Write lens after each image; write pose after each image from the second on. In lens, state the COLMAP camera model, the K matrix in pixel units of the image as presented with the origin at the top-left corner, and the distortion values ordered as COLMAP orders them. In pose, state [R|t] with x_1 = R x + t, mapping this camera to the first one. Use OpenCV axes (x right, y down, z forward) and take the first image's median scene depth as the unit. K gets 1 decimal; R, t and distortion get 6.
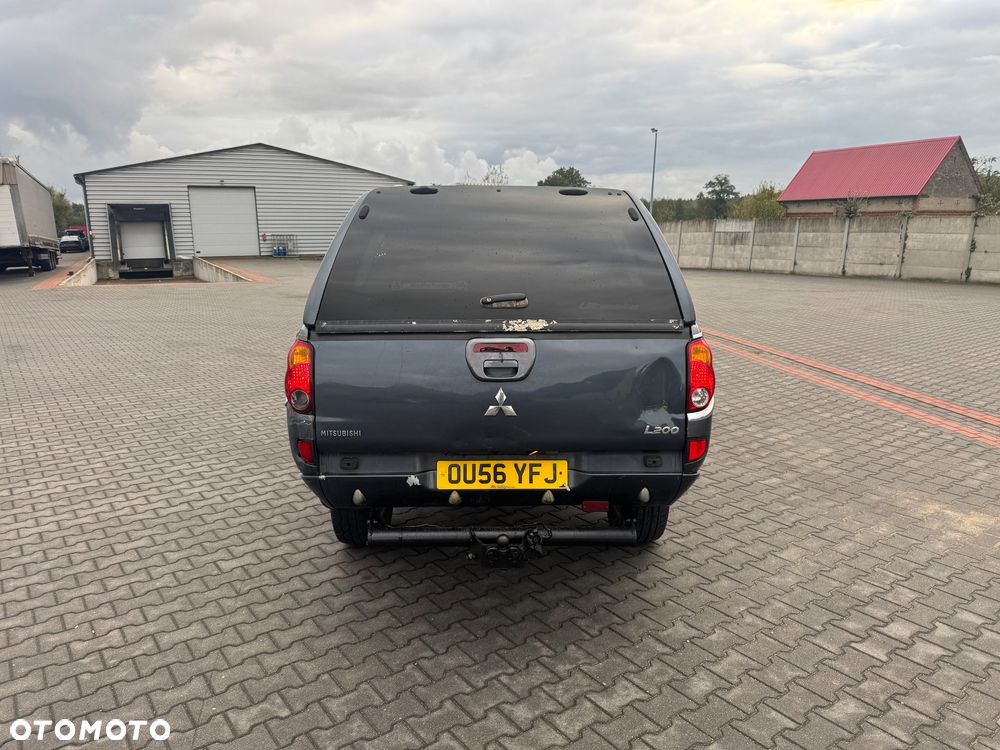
lens RADIAL K [[708.5, 0, 506.2], [0, 708.5, 363.9], [0, 0, 1]] dist [0.038165, -0.052214]
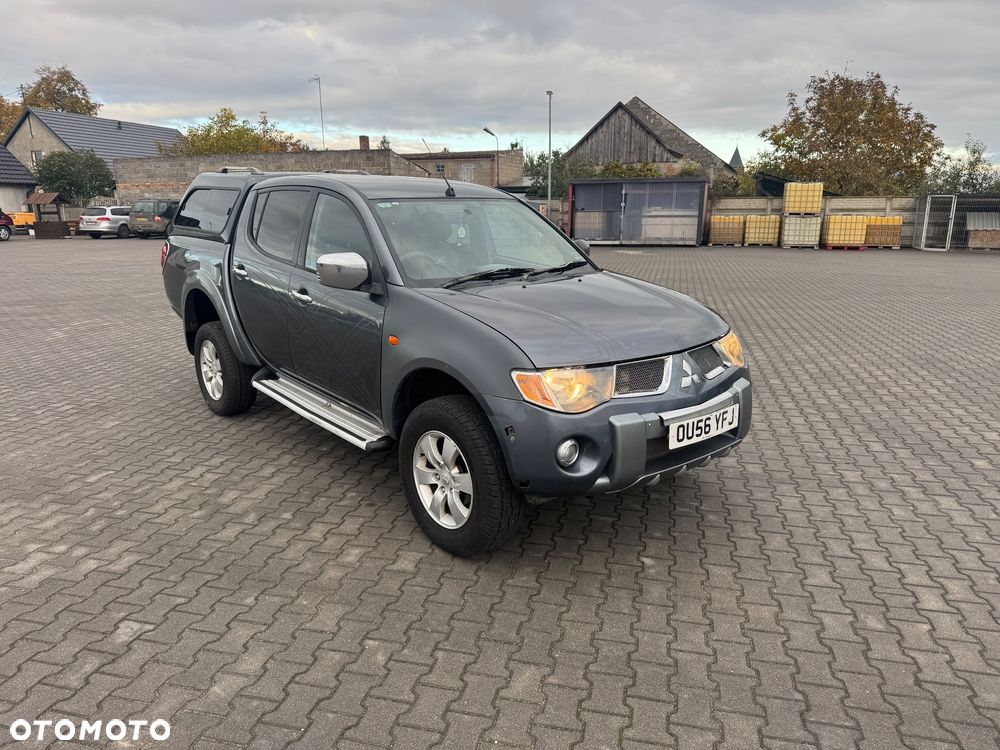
lens RADIAL K [[706.6, 0, 498.7], [0, 706.6, 372.5], [0, 0, 1]] dist [0.035630, -0.051054]
pose [[-0.767647, 0.156920, -0.621365, 0.696207], [-0.109106, 0.923407, 0.367989, -0.449626], [0.631518, 0.350281, -0.691729, 2.521980]]
